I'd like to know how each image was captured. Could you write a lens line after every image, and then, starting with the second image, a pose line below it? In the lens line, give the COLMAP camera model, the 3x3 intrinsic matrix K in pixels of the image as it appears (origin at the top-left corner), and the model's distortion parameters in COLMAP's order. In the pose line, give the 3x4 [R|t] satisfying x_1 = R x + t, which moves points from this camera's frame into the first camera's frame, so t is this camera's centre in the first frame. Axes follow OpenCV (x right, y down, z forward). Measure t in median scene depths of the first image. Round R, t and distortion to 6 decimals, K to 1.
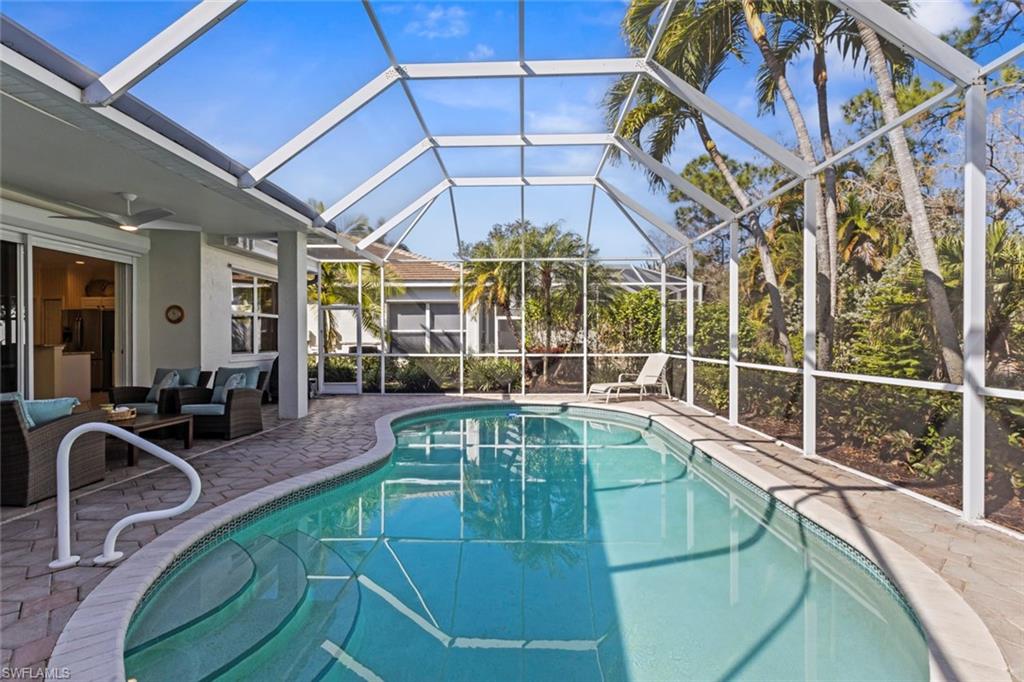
lens RADIAL K [[475.4, 0, 507.3], [0, 475.4, 340.3], [0, 0, 1]] dist [-0.004815, 0.005312]
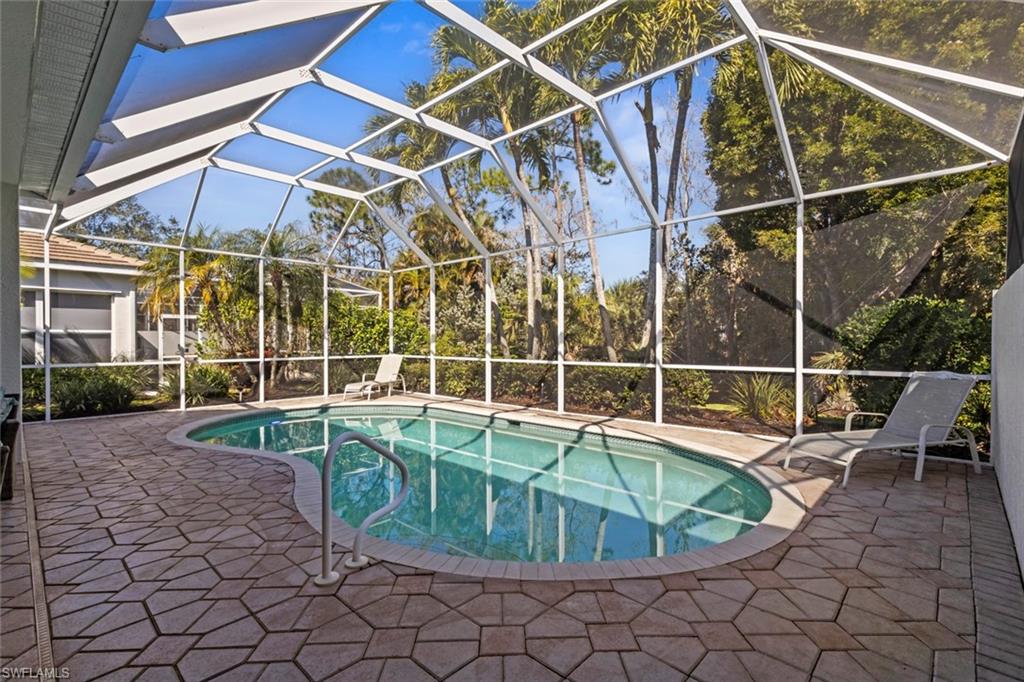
lens RADIAL K [[475.4, 0, 519.1], [0, 475.4, 341.9], [0, 0, 1]] dist [-0.004815, 0.005312]
pose [[0.638385, -0.005394, 0.769698, -0.400258], [0.003469, 0.999985, 0.004131, -0.006258], [-0.769710, 0.000033, 0.638394, 0.021219]]
